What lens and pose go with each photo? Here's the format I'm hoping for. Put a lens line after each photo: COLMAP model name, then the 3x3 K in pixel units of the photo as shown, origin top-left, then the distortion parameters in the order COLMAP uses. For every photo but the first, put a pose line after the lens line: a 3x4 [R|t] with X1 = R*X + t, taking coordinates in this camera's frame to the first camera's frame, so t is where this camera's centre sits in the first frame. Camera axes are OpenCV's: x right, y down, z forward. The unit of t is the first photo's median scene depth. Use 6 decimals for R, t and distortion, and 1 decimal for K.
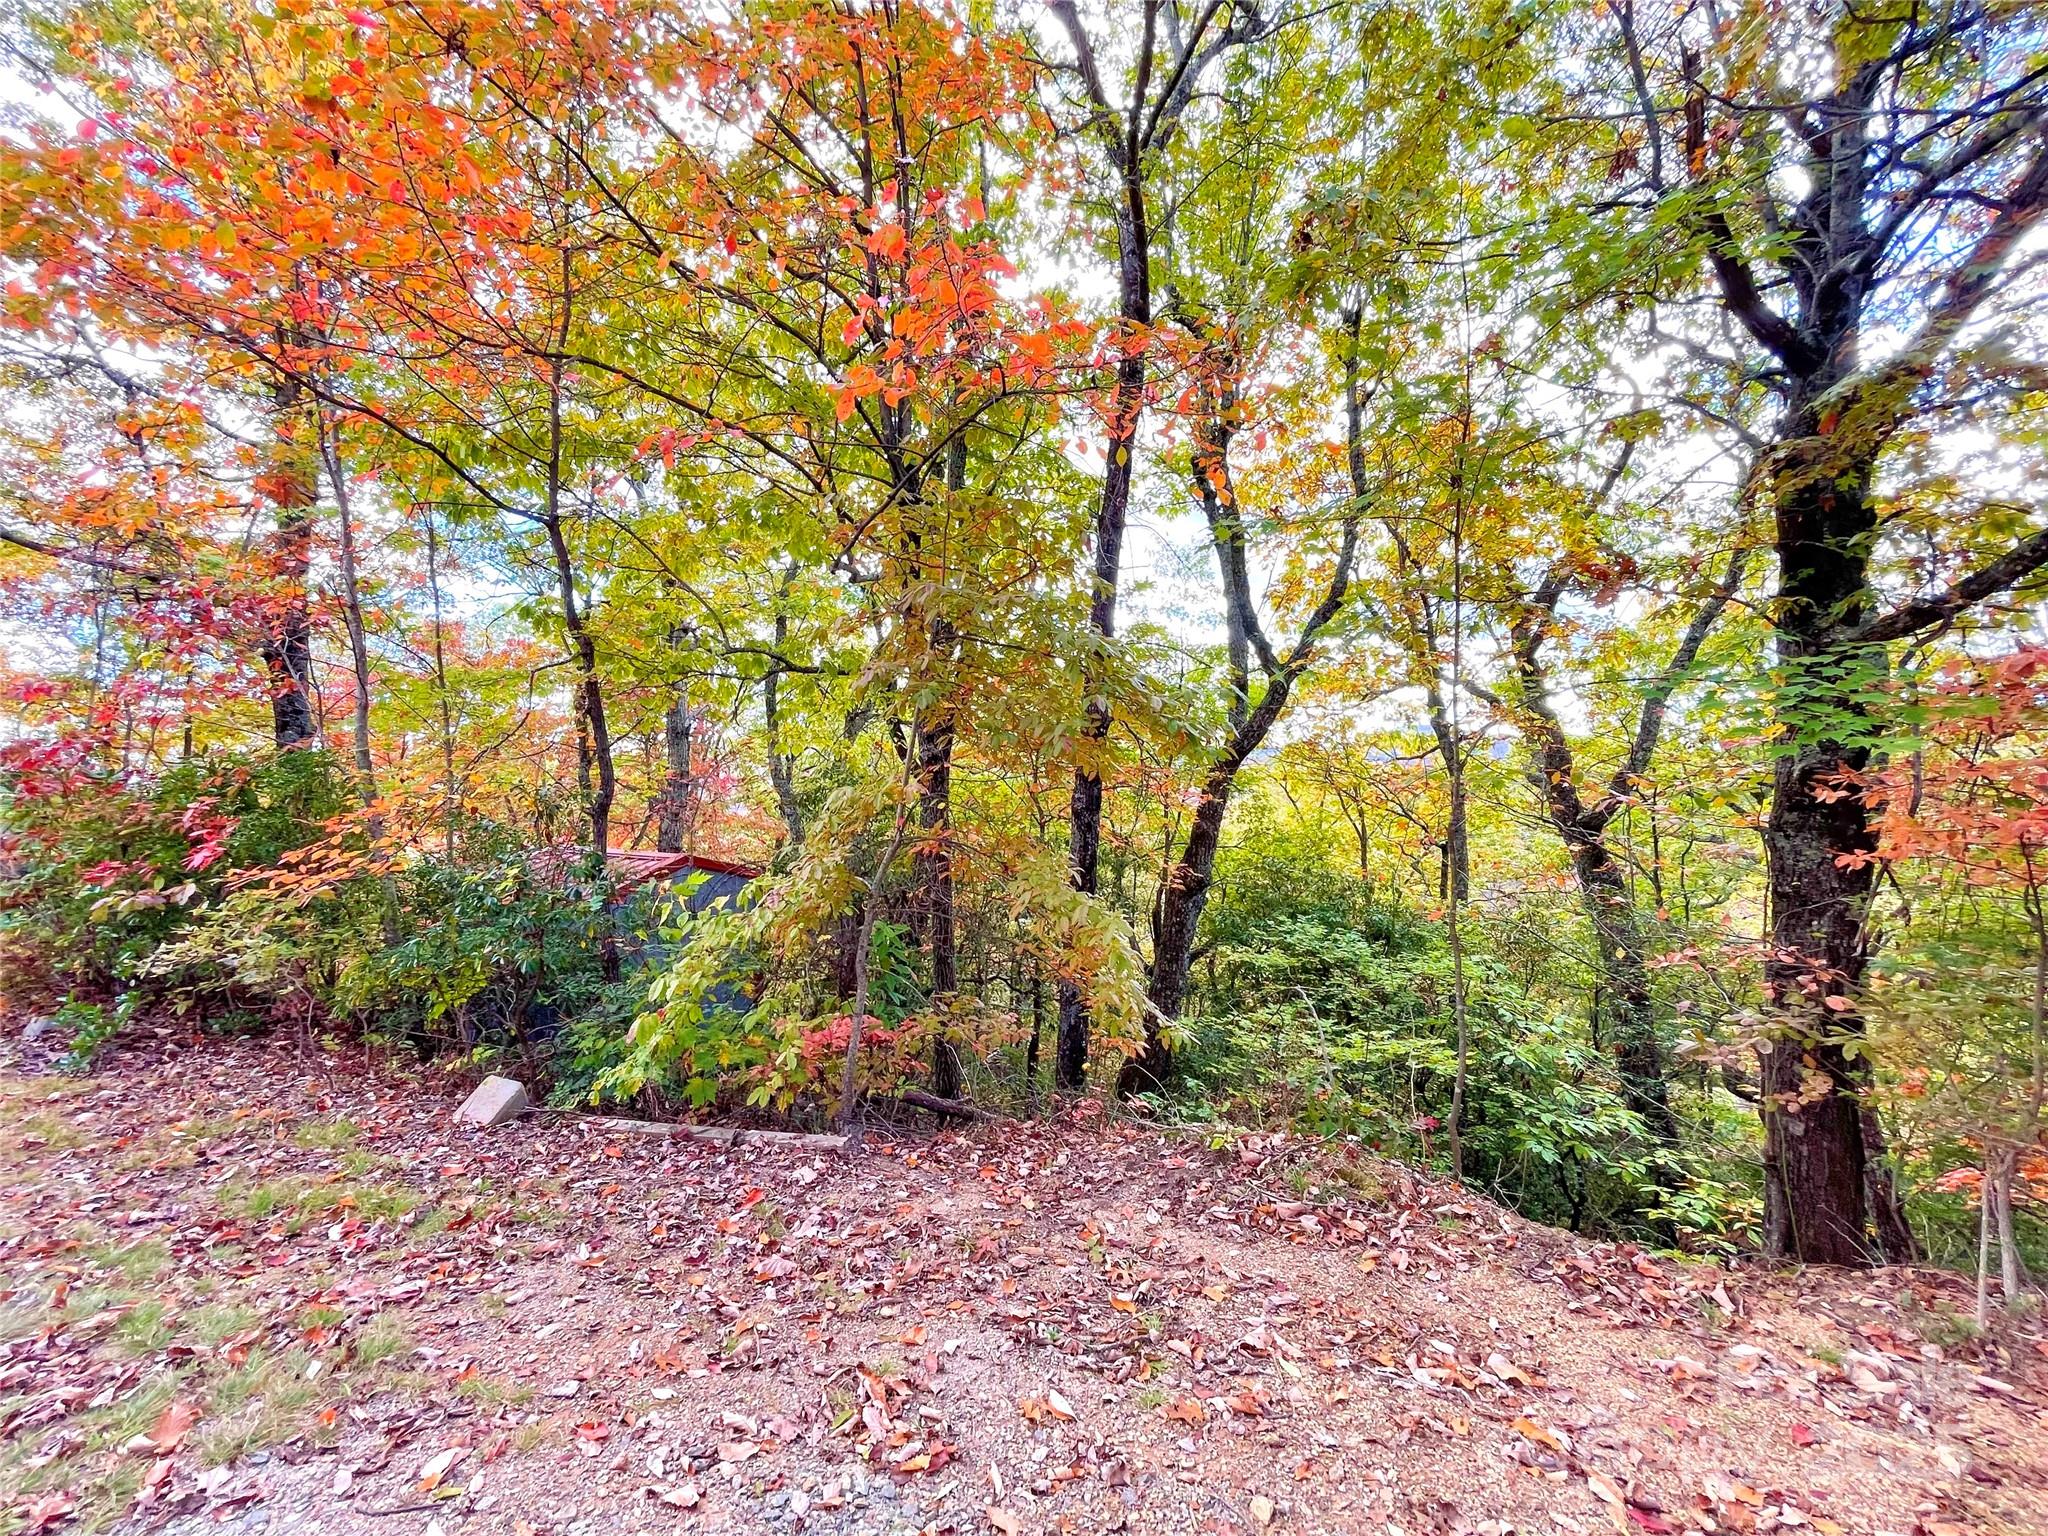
lens RADIAL K [[824.5, 0, 1018.1], [0, 824.5, 781.4], [0, 0, 1]] dist [-0.021619, 0.008328]
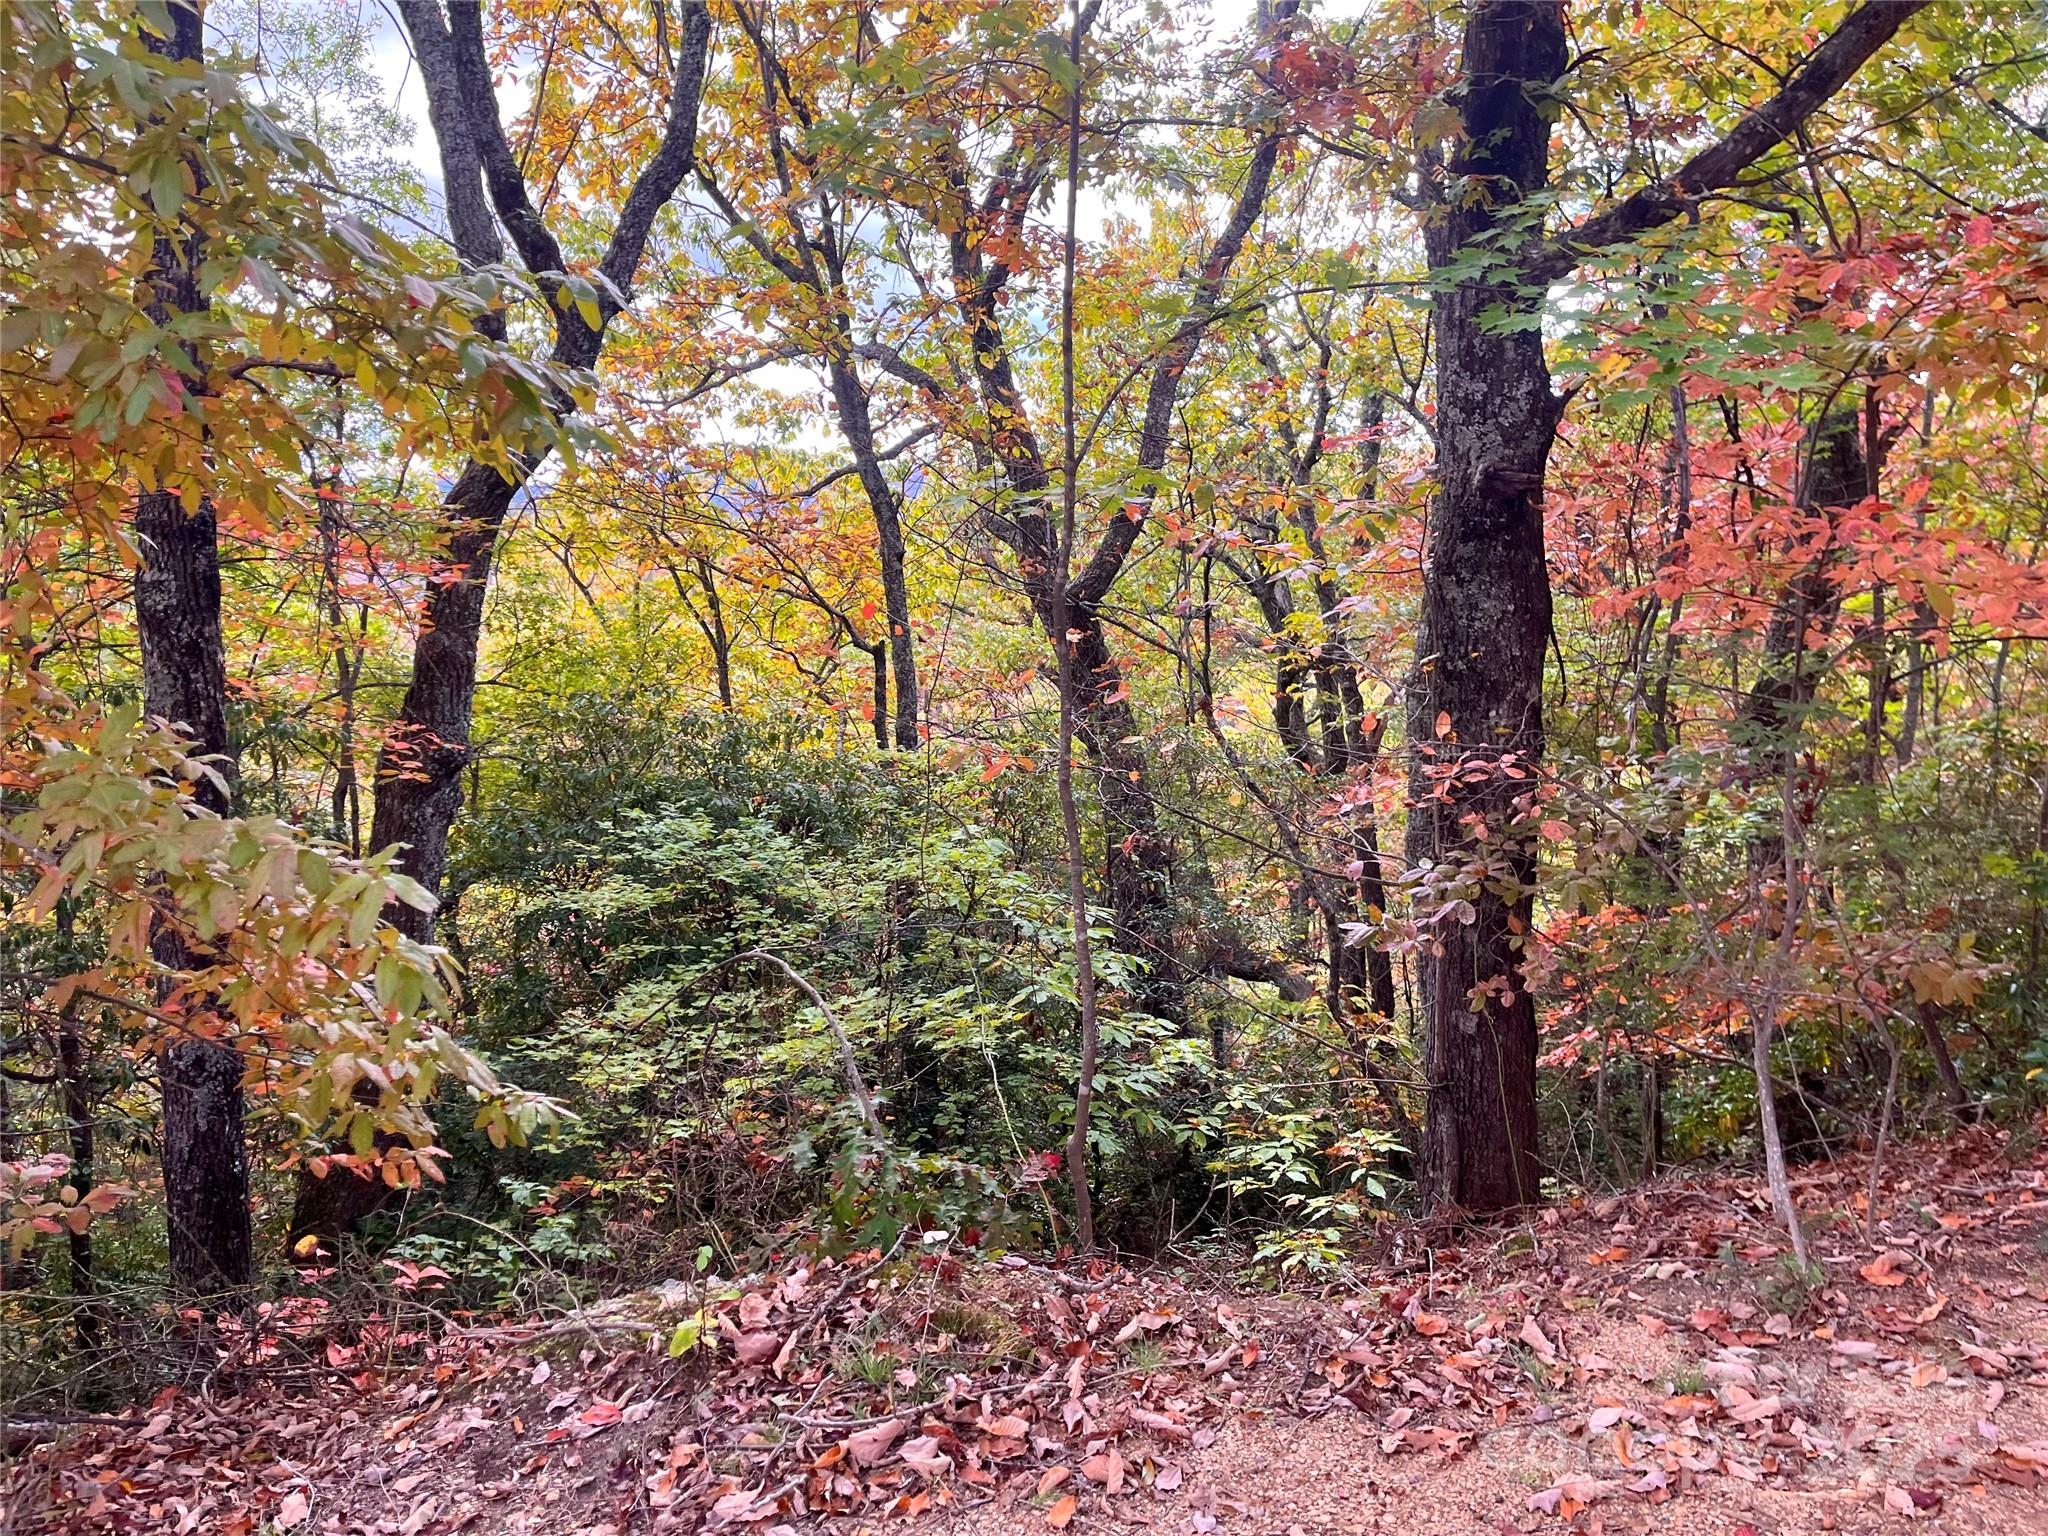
lens RADIAL K [[1560.3, 0, 1023.5], [0, 1560.3, 787.5], [0, 0, 1]] dist [0.041739, 0.000690]
pose [[0.818472, -0.124036, 0.560998, -0.039035], [0.040140, 0.986378, 0.159523, 0.020919], [-0.573142, -0.108047, 0.812302, 0.224685]]
